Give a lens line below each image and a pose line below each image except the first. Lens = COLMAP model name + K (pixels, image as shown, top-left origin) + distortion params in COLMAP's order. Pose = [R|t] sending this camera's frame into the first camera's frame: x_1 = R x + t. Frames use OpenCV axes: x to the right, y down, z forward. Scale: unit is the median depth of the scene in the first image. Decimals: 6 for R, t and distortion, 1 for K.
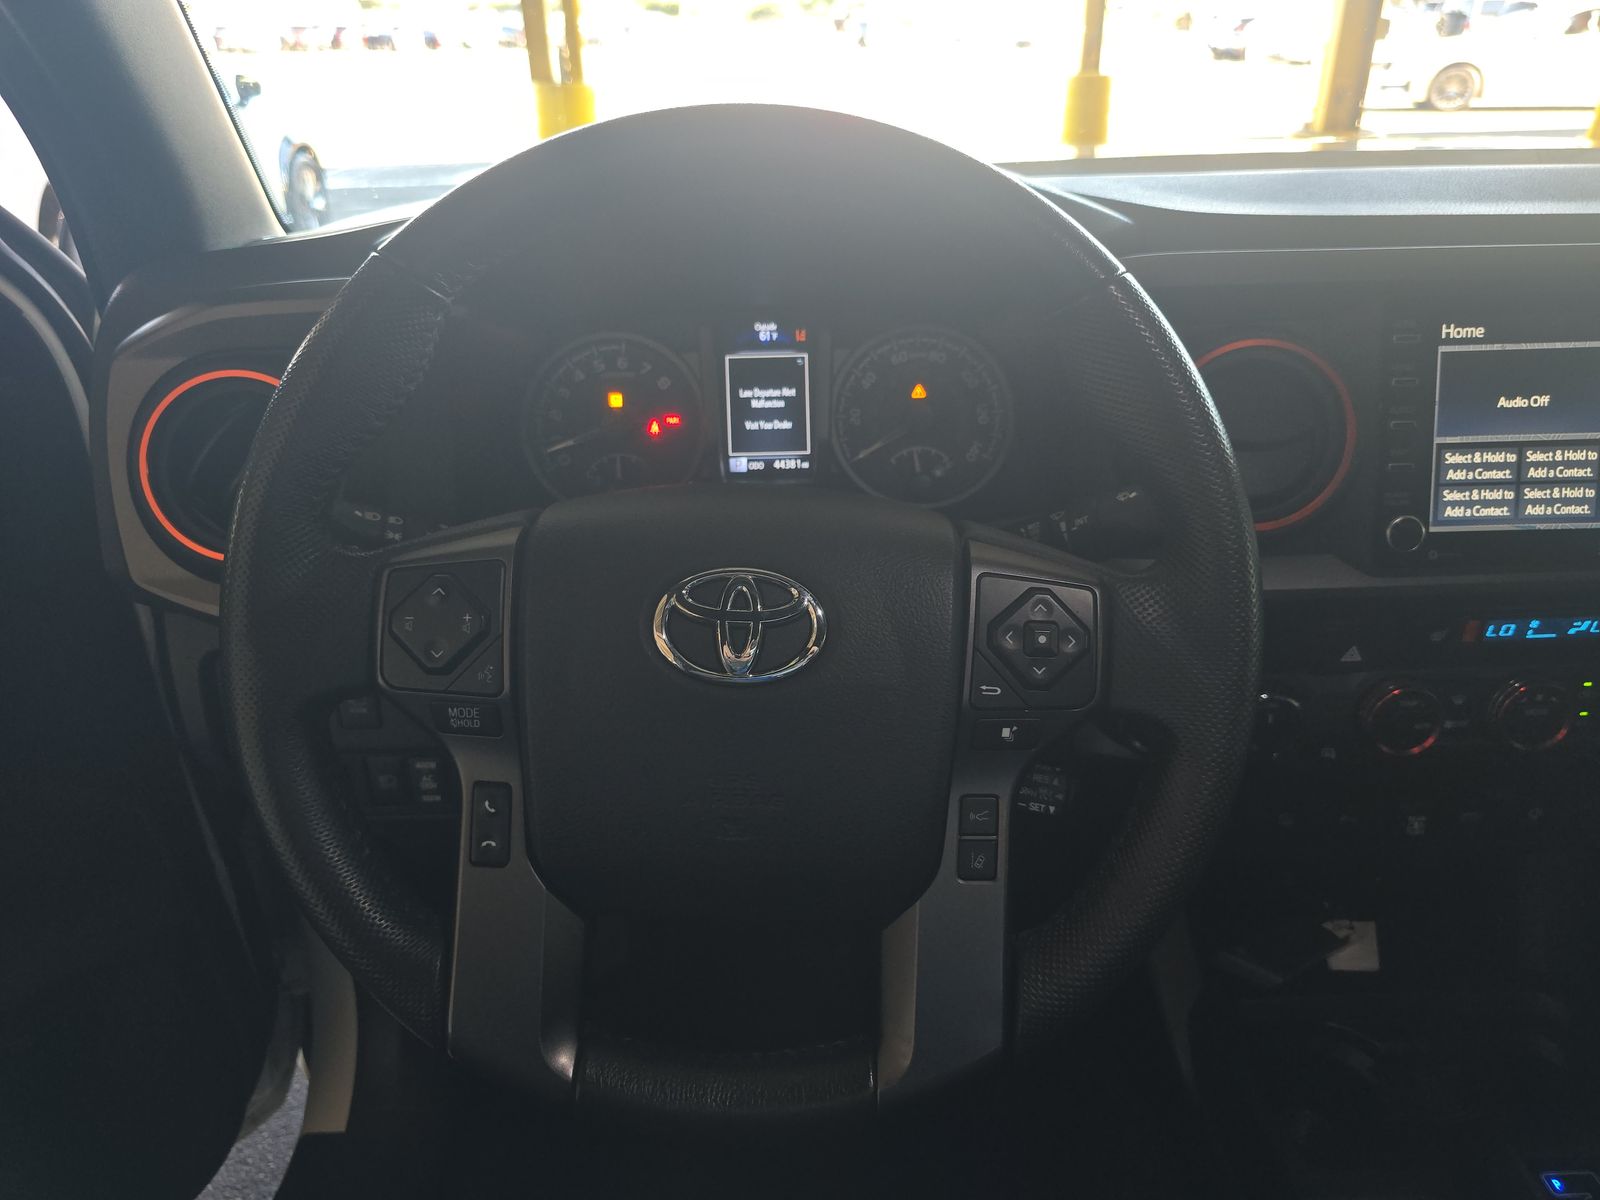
lens RADIAL K [[1074.7, 0, 796.2], [0, 1074.7, 603.7], [0, 0, 1]] dist [0.042641, -0.034747]
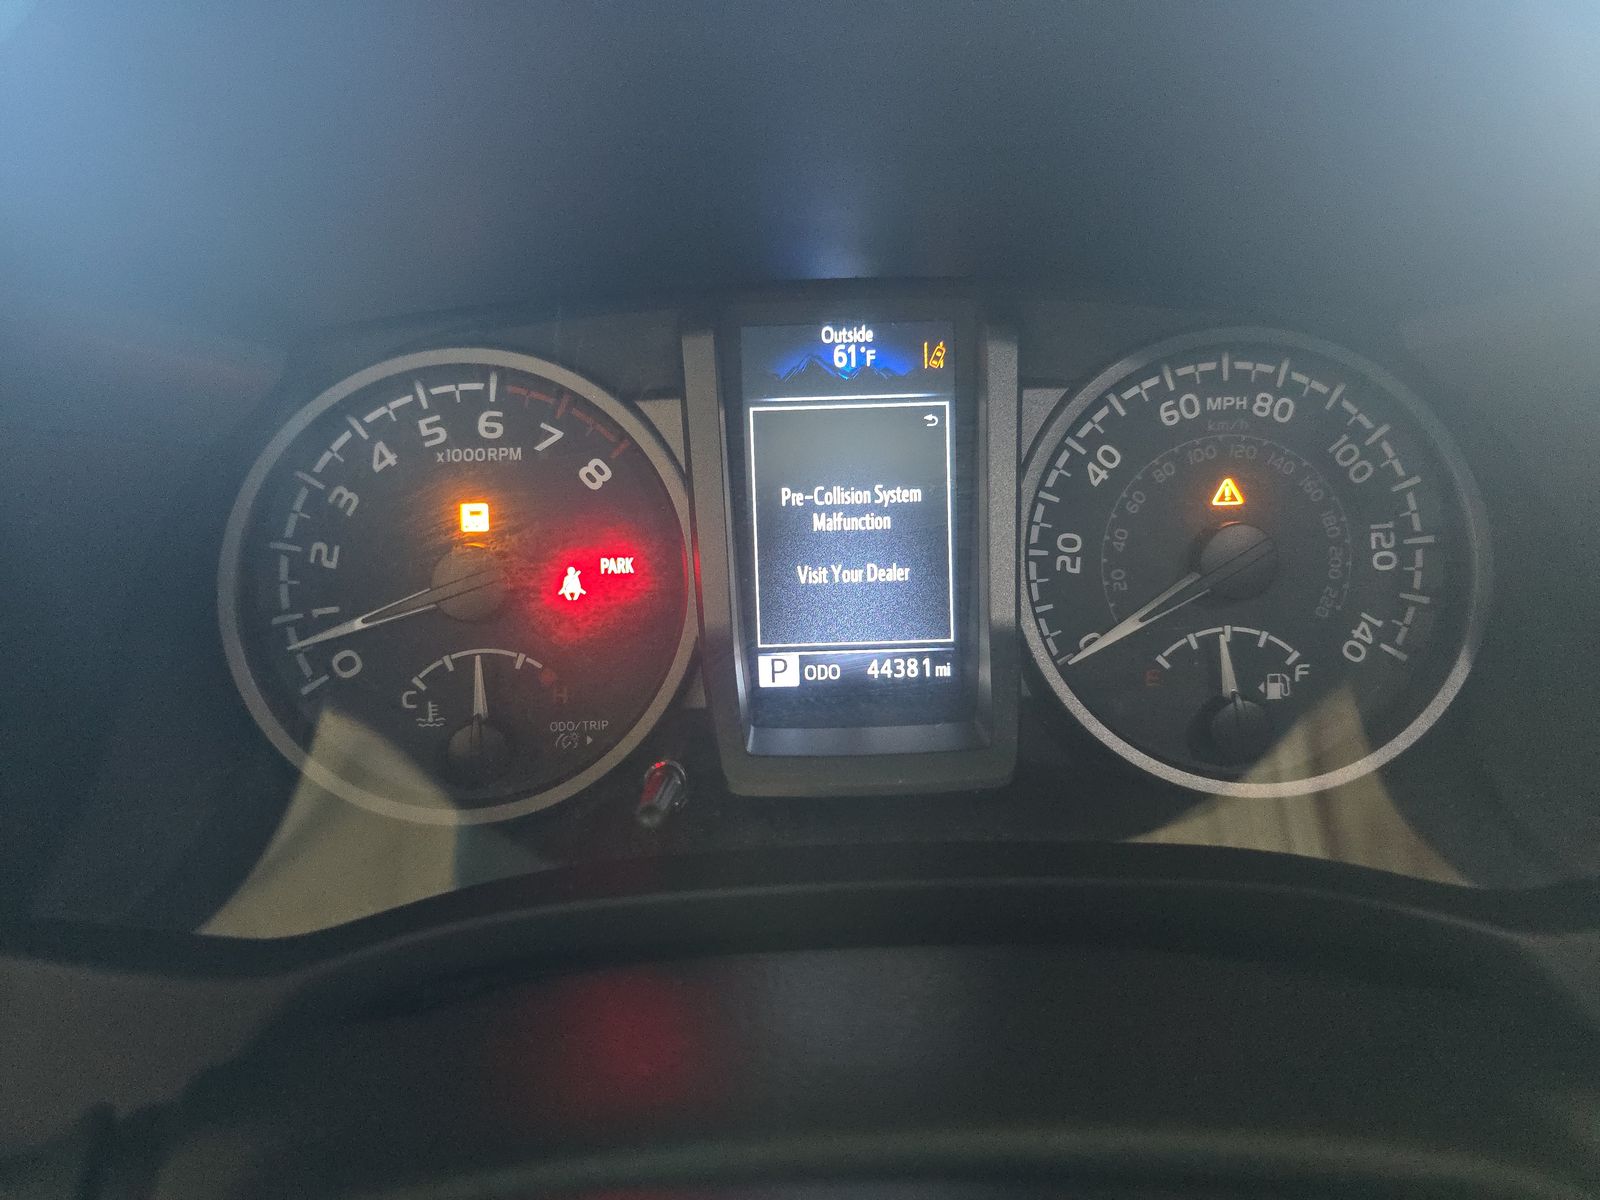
lens RADIAL K [[1074.7, 0, 807.4], [0, 1074.7, 600.7], [0, 0, 1]] dist [0.042641, -0.034747]
pose [[0.999892, -0.000702, -0.014672, -0.037658], [0.000124, 0.999225, -0.039371, -0.141927], [0.014688, 0.039365, 0.999117, 0.601970]]
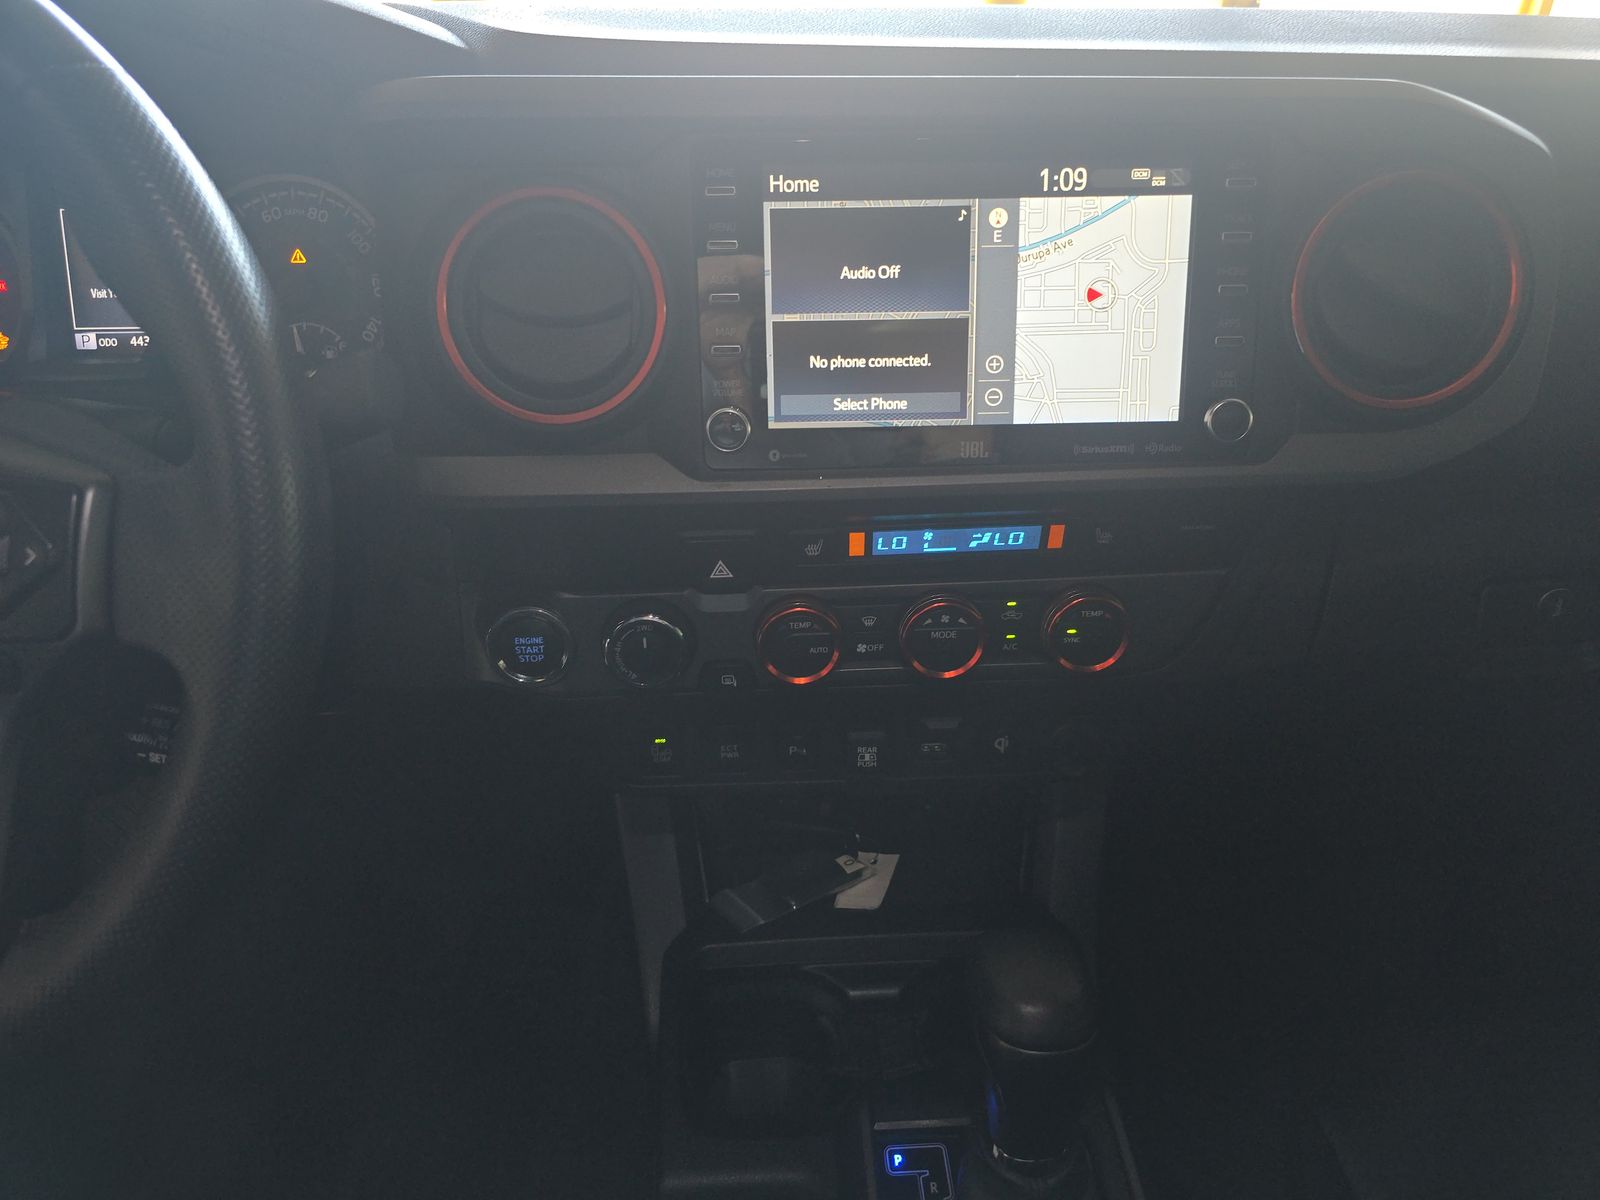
lens RADIAL K [[1074.7, 0, 783.3], [0, 1074.7, 595.2], [0, 0, 1]] dist [0.042641, -0.034747]
pose [[0.999678, 0.002722, 0.025214, 0.479070], [-0.004813, 0.996517, 0.083246, -0.004544], [-0.024900, -0.083340, 0.996210, 0.122331]]
